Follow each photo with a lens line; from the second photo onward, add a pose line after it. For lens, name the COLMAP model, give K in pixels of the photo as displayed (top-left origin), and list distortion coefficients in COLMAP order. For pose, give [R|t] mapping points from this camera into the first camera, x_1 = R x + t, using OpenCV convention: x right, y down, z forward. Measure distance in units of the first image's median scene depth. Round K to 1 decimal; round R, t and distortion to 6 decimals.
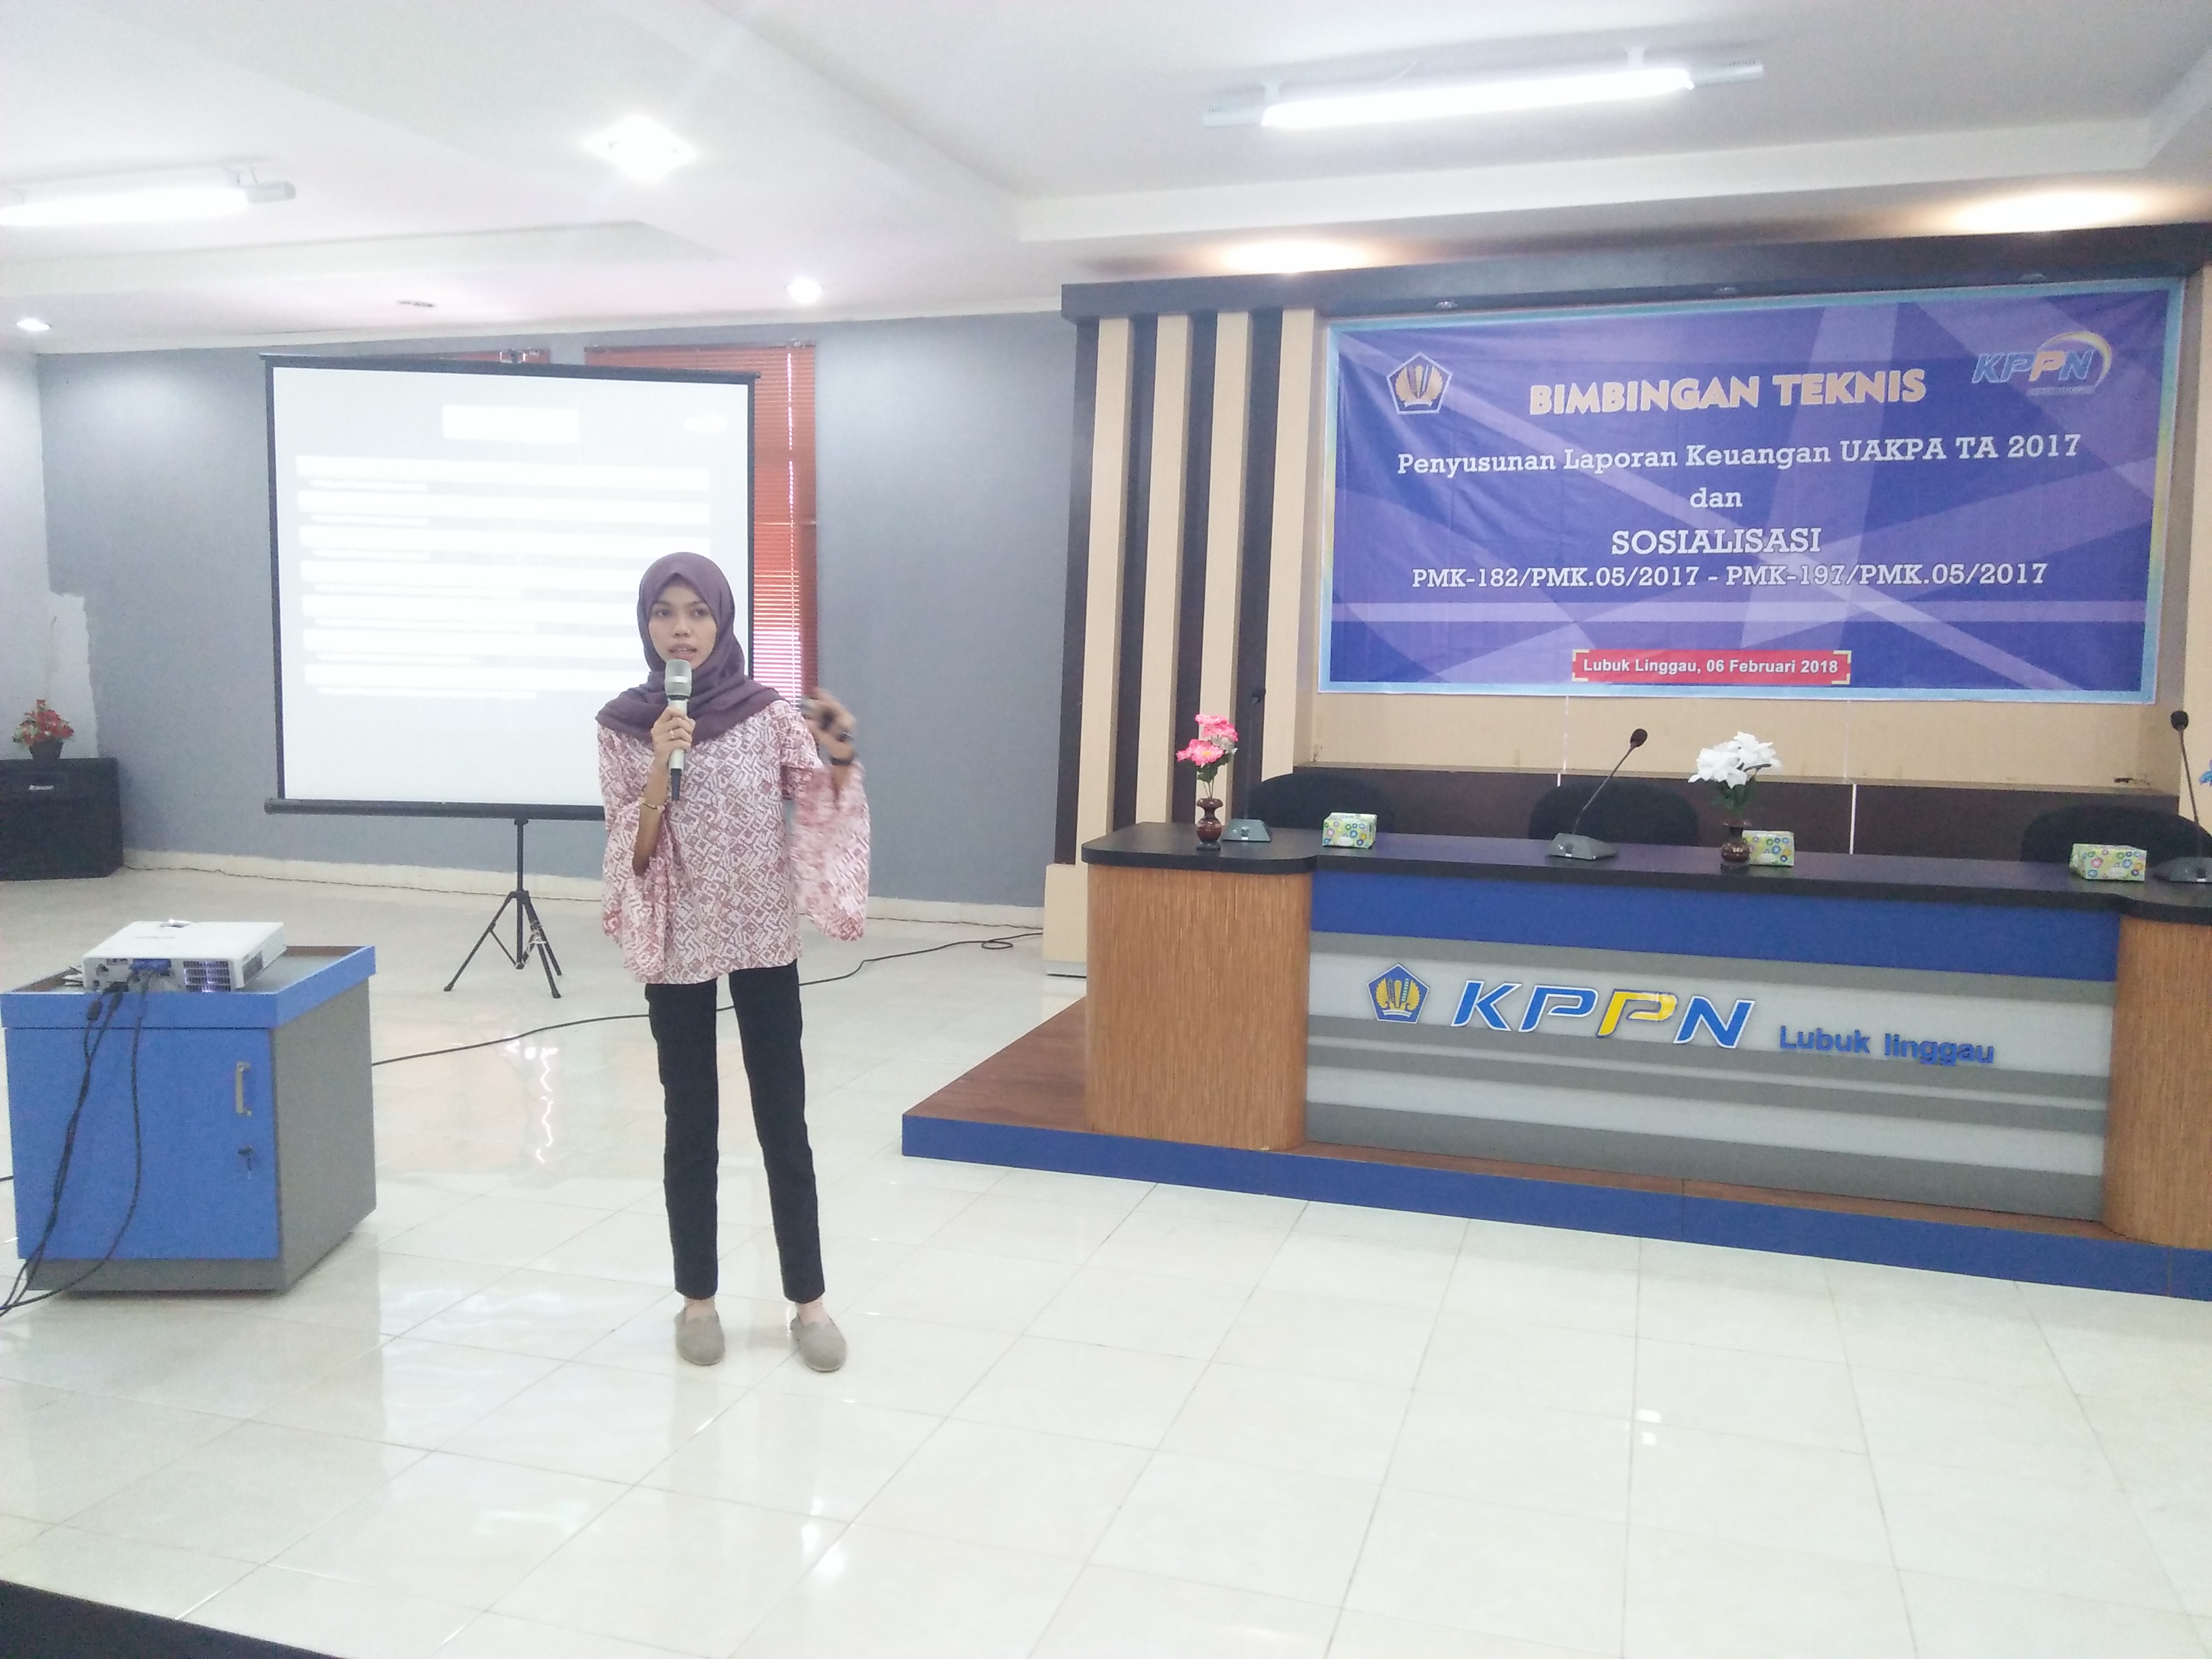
lens RADIAL K [[1774.2, 0, 1105.5], [0, 1774.2, 816.3], [0, 0, 1]] dist [0.111104, -0.170395]
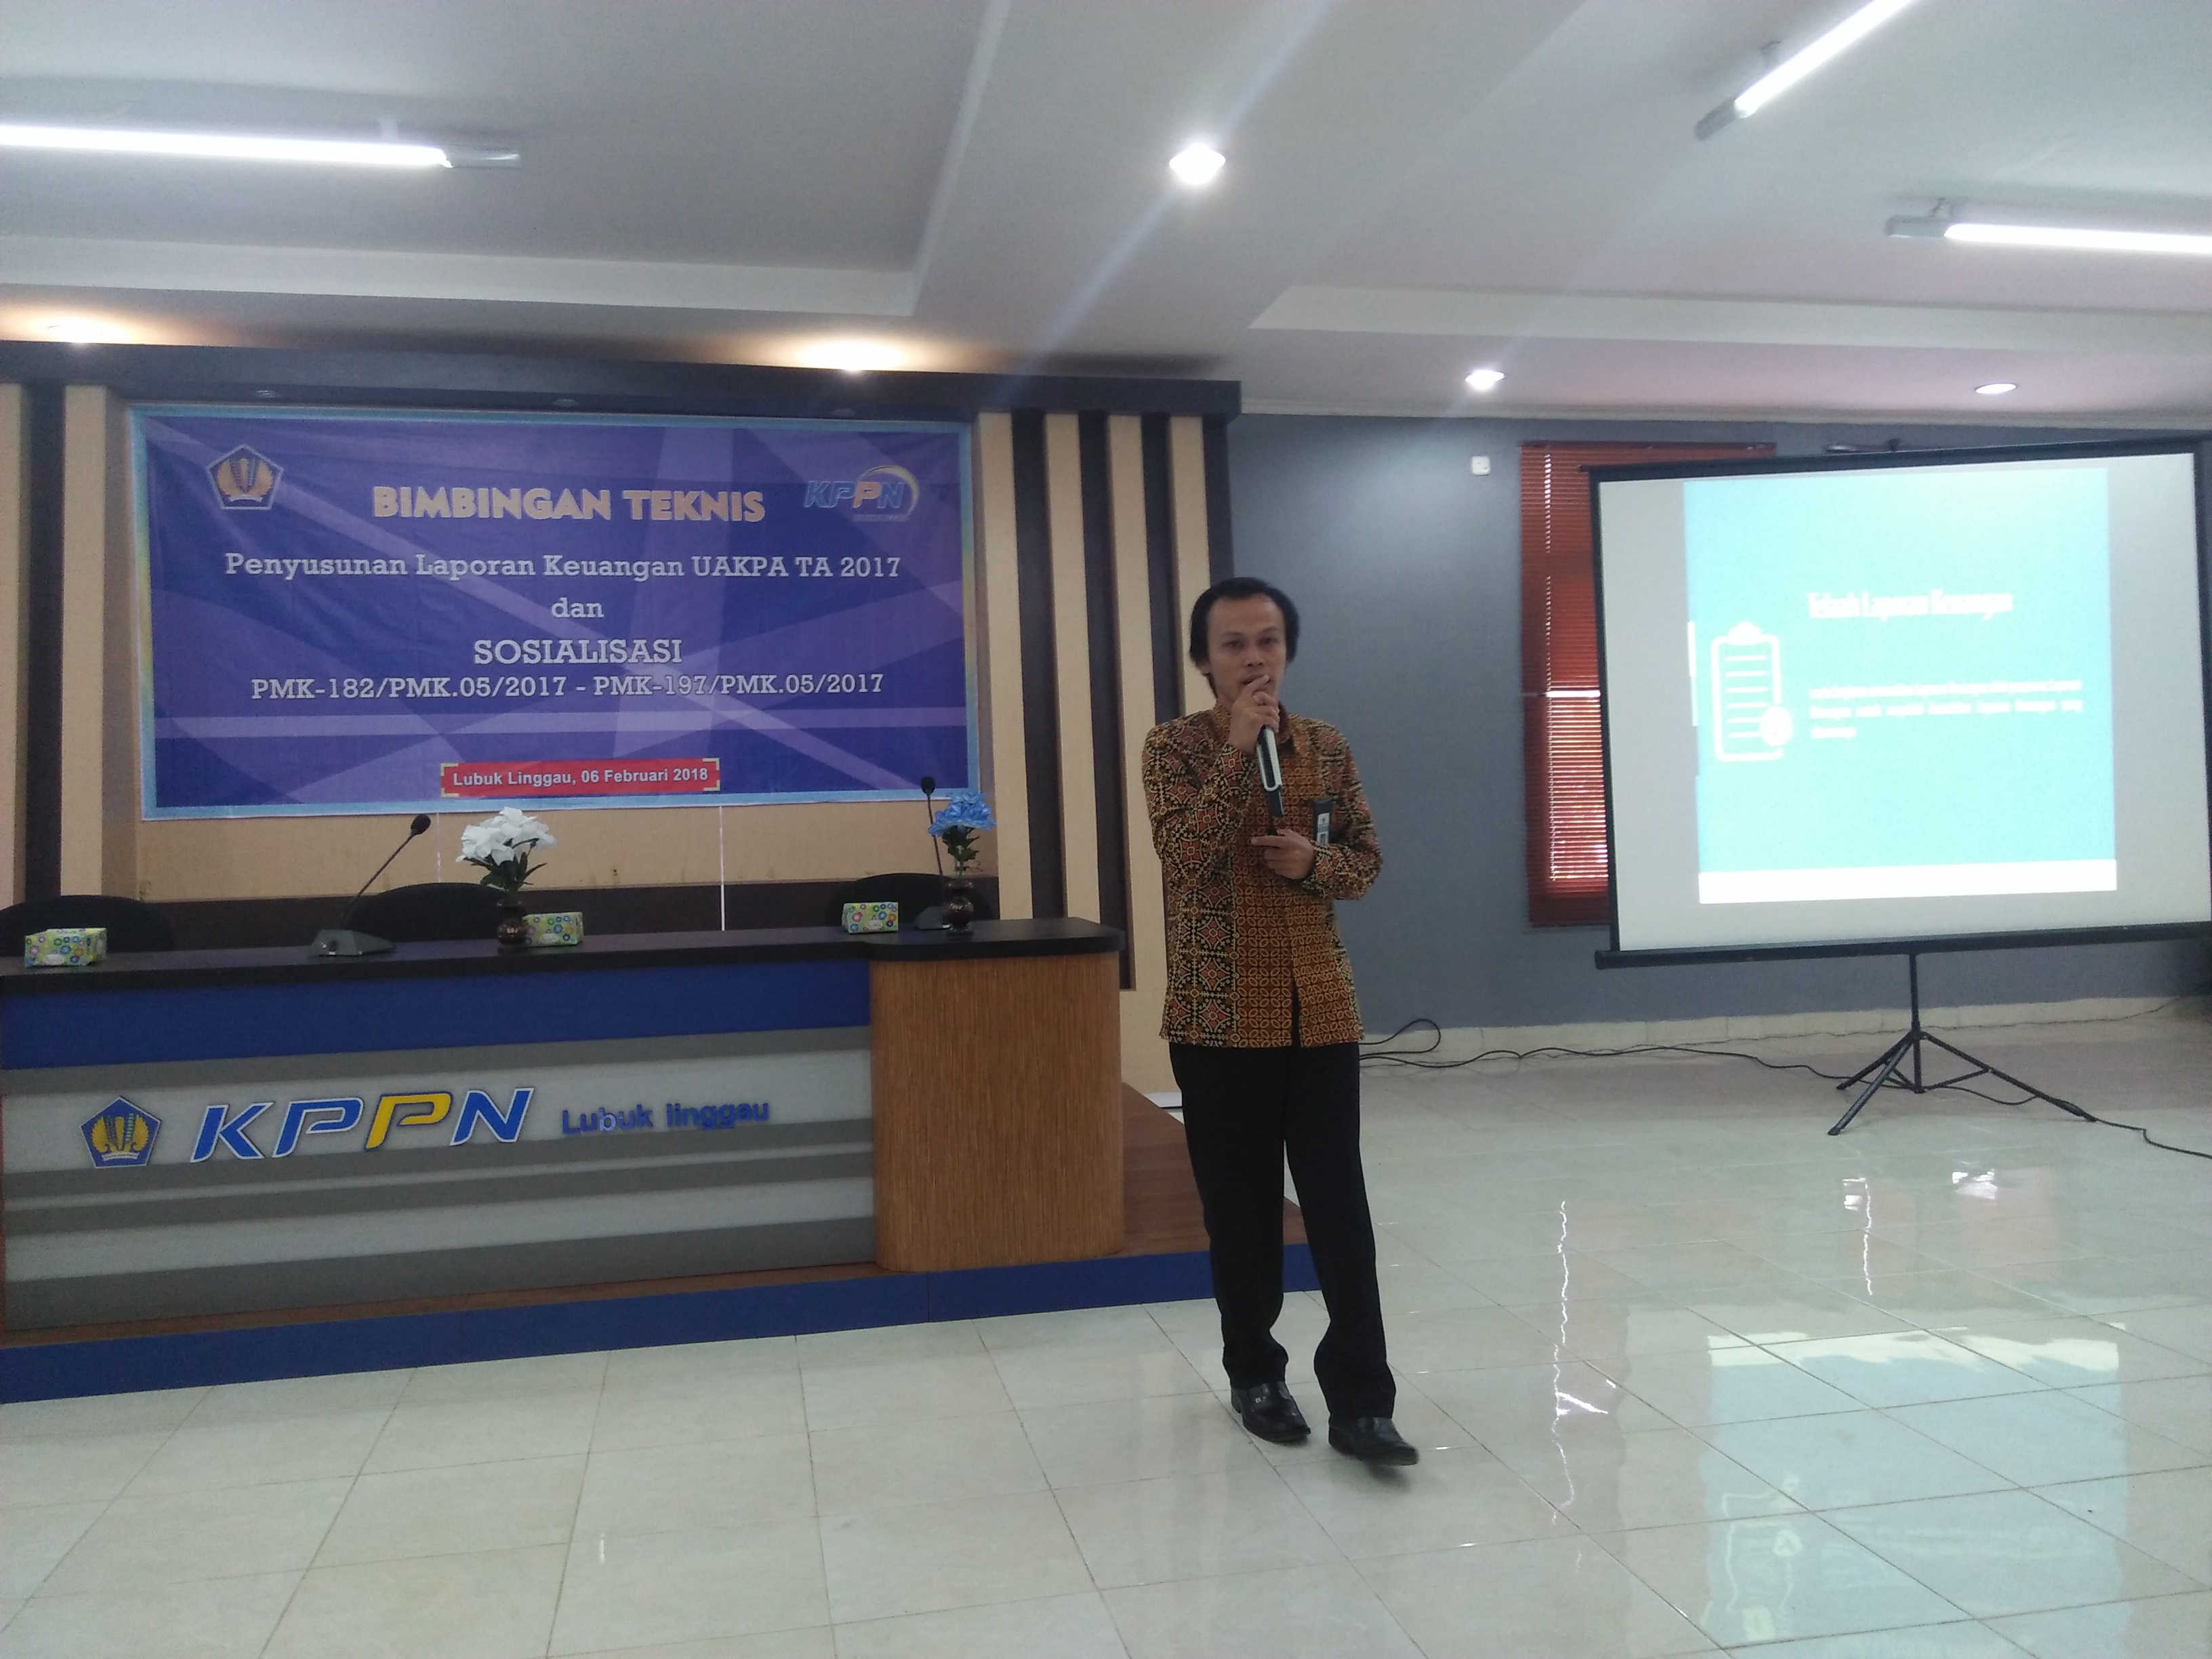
lens RADIAL K [[1767.3, 0, 1109.4], [0, 1767.3, 821.4], [0, 0, 1]] dist [0.104416, -0.177212]
pose [[0.869393, -0.036581, 0.492766, 0.108366], [0.083397, 0.993812, -0.073361, 0.037462], [-0.487033, 0.104875, 0.867064, 0.016017]]
